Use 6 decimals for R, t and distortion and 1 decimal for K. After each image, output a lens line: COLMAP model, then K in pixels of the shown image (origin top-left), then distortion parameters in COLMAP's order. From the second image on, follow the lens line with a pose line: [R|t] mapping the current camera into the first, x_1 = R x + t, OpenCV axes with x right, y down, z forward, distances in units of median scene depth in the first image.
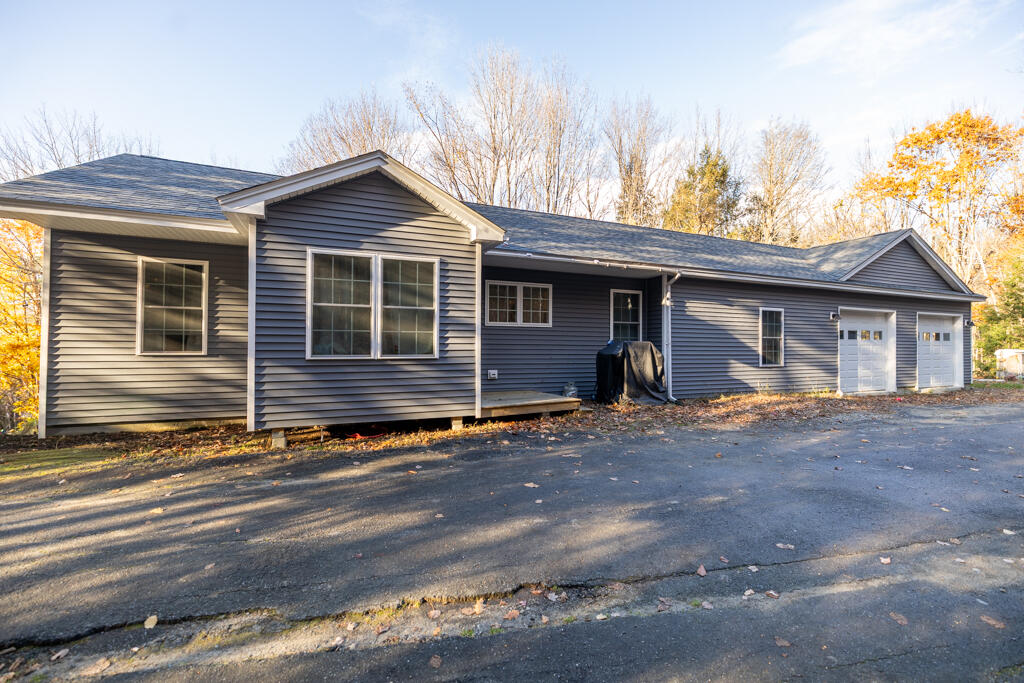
lens RADIAL K [[441.9, 0, 509.6], [0, 441.9, 342.0], [0, 0, 1]] dist [-0.001516, 0.000117]
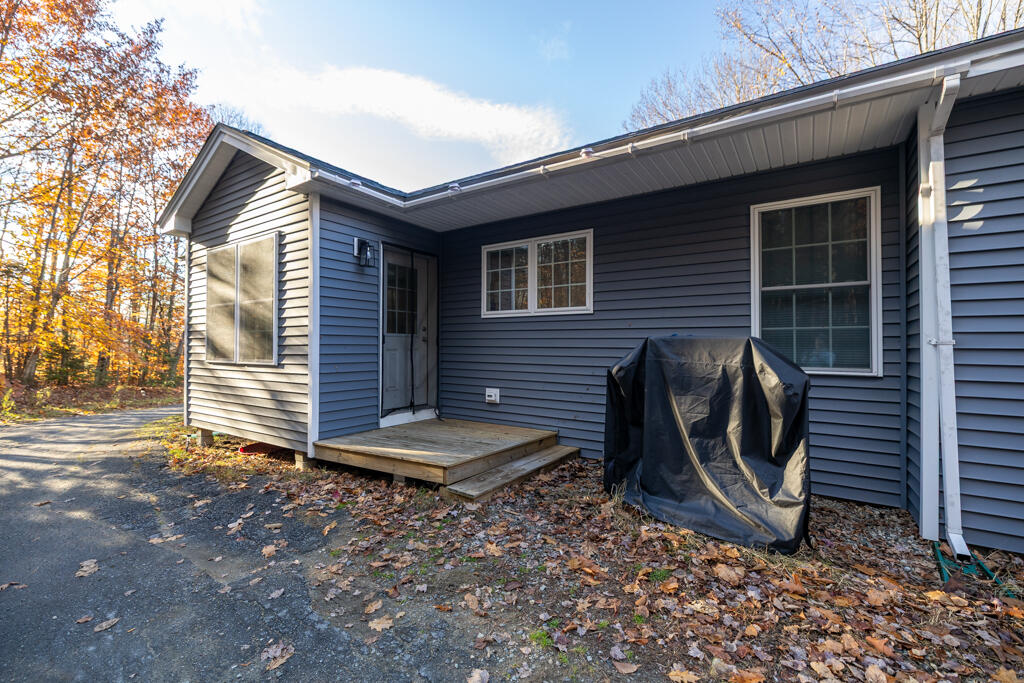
lens RADIAL K [[441.9, 0, 508.3], [0, 441.9, 341.5], [0, 0, 1]] dist [-0.001516, 0.000117]
pose [[0.545160, -0.018172, -0.838135, 0.403821], [0.000424, 0.999771, -0.021400, 0.008261], [0.838332, 0.011311, 0.545043, 0.557408]]
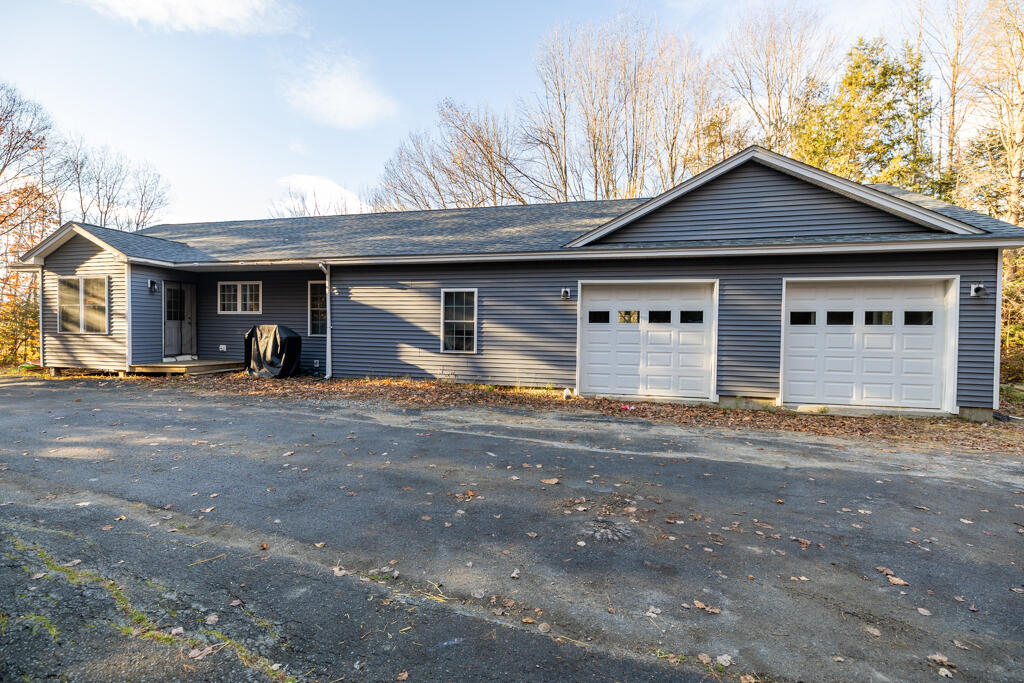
lens RADIAL K [[441.9, 0, 511.1], [0, 441.9, 335.6], [0, 0, 1]] dist [-0.001516, 0.000117]
pose [[0.796999, 0.011849, -0.603864, 1.268771], [-0.006285, 0.999916, 0.011325, 0.008642], [0.603948, -0.005231, 0.797007, 0.352964]]
